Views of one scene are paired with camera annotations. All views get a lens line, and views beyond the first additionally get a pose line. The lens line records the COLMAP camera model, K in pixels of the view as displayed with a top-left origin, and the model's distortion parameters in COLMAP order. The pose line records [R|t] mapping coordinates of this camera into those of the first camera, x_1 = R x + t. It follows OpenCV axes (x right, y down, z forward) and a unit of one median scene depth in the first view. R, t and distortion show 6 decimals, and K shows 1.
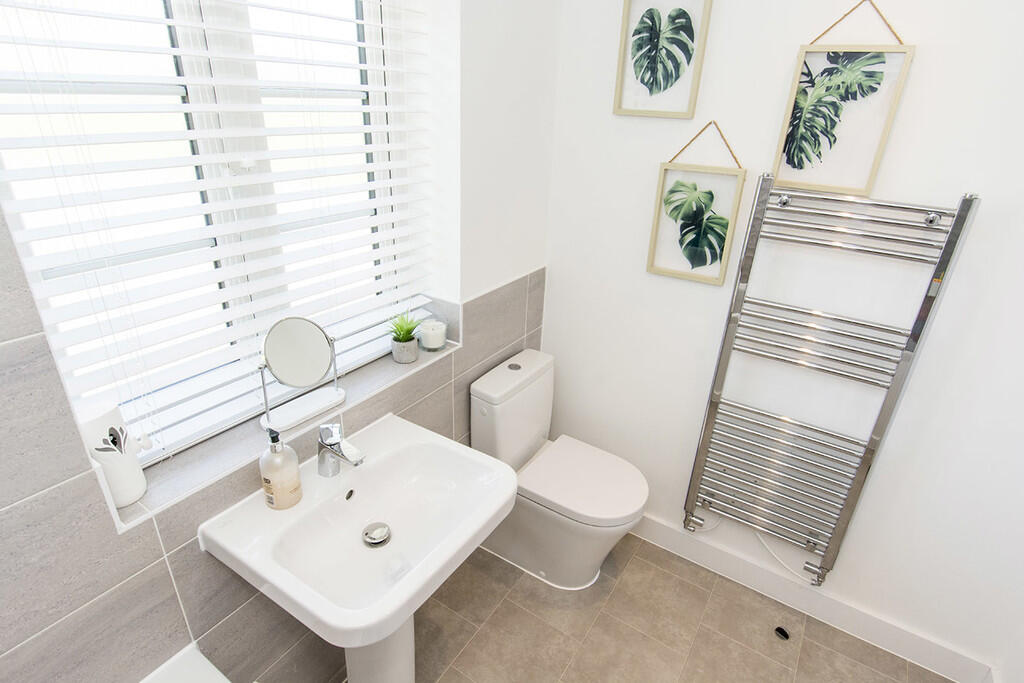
lens RADIAL K [[538.1, 0, 509.0], [0, 538.1, 341.1], [0, 0, 1]] dist [0.001874, -0.000218]
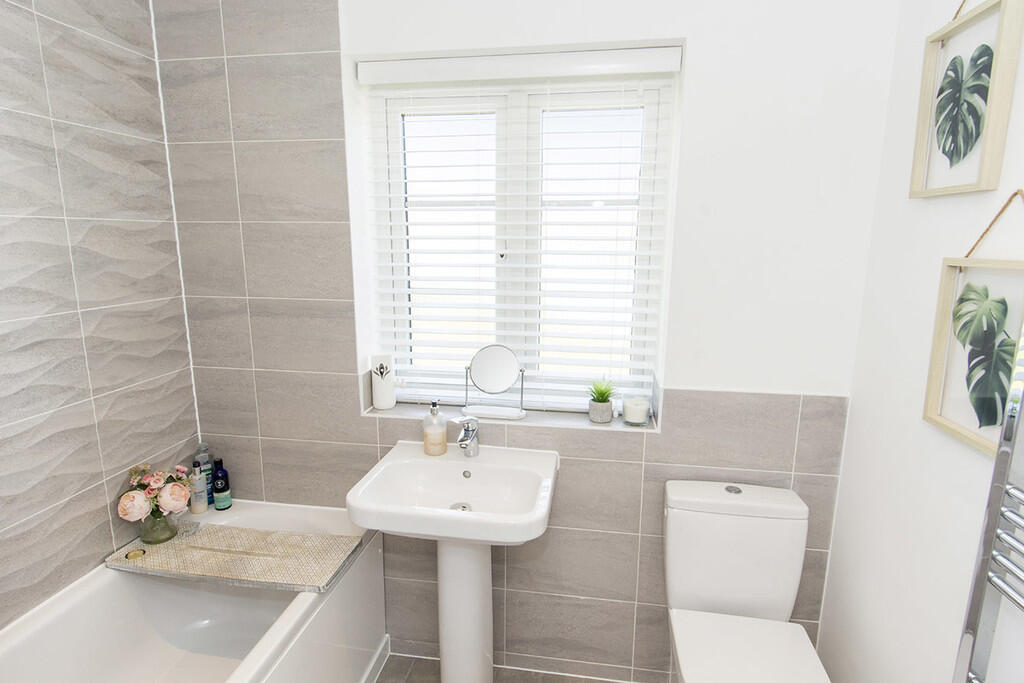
lens RADIAL K [[538.1, 0, 508.0], [0, 538.1, 339.4], [0, 0, 1]] dist [0.001874, -0.000218]
pose [[0.420737, 0.136870, -0.896798, 0.679855], [-0.370426, 0.928307, -0.032109, -0.013477], [0.828109, 0.345707, 0.441273, 0.291981]]
